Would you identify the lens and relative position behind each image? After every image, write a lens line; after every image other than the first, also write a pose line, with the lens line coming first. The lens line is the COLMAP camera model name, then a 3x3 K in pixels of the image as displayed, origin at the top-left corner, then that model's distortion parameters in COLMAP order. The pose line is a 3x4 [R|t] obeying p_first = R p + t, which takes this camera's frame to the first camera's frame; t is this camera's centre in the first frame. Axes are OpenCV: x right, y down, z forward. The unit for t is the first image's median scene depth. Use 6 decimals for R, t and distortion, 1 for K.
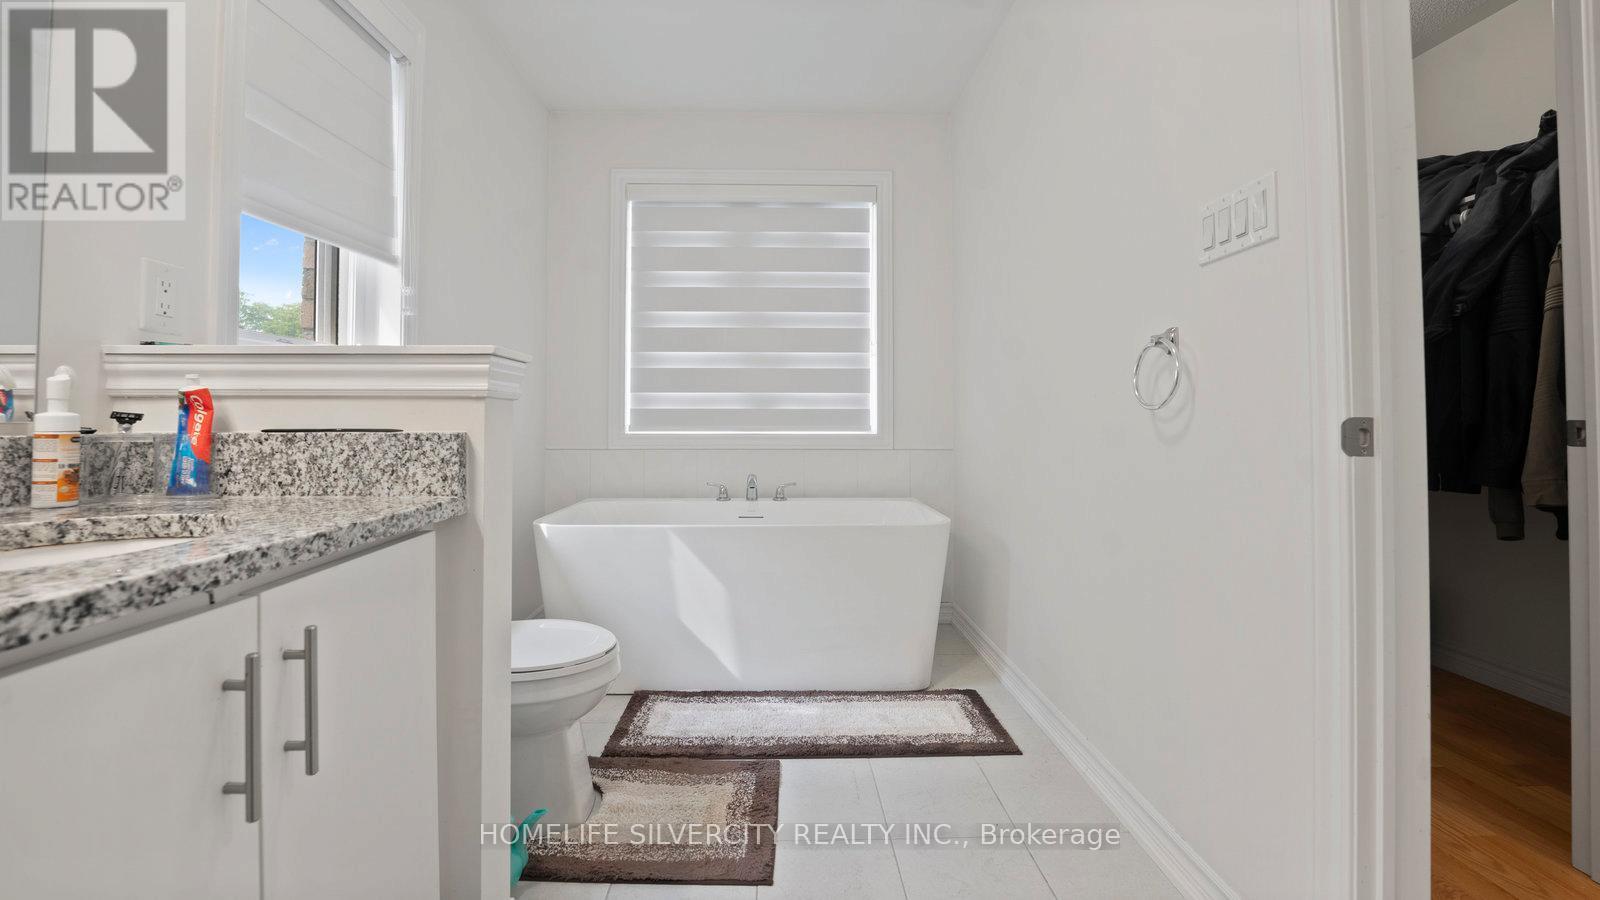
lens RADIAL K [[653.0, 0, 789.5], [0, 653.0, 414.6], [0, 0, 1]] dist [0.000302, -0.000027]
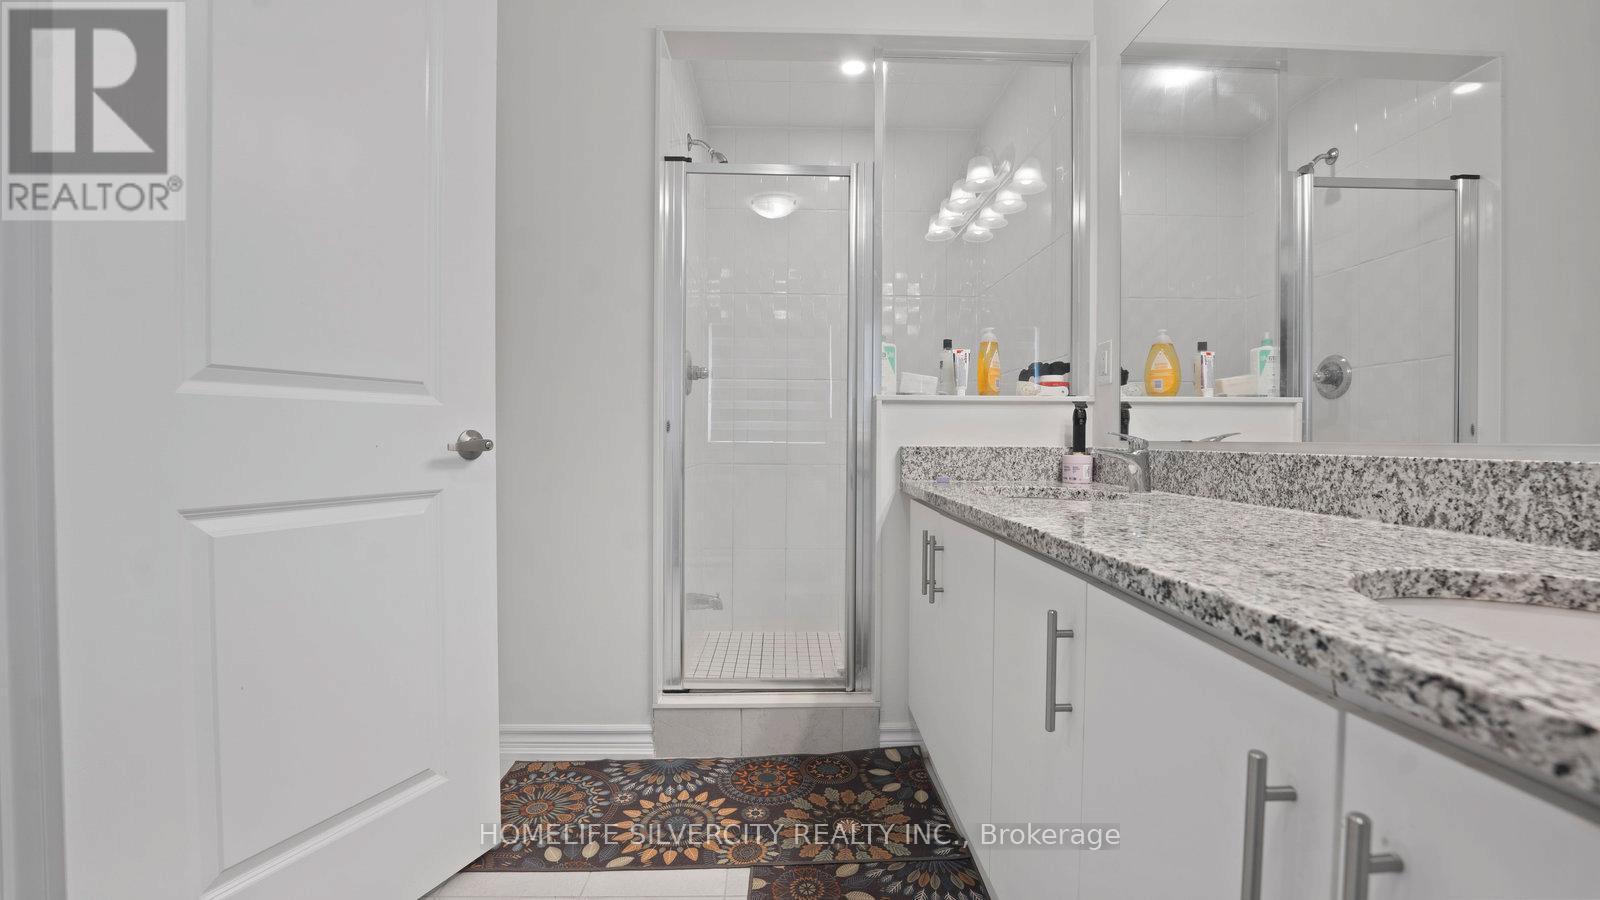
lens RADIAL K [[653.0, 0, 800.2], [0, 653.0, 443.4], [0, 0, 1]] dist [0.000302, -0.000027]
pose [[-0.999914, -0.008102, -0.010272, -0.318930], [-0.008092, 0.999967, -0.001107, 0.020640], [0.010281, -0.001024, -0.999947, 1.911452]]
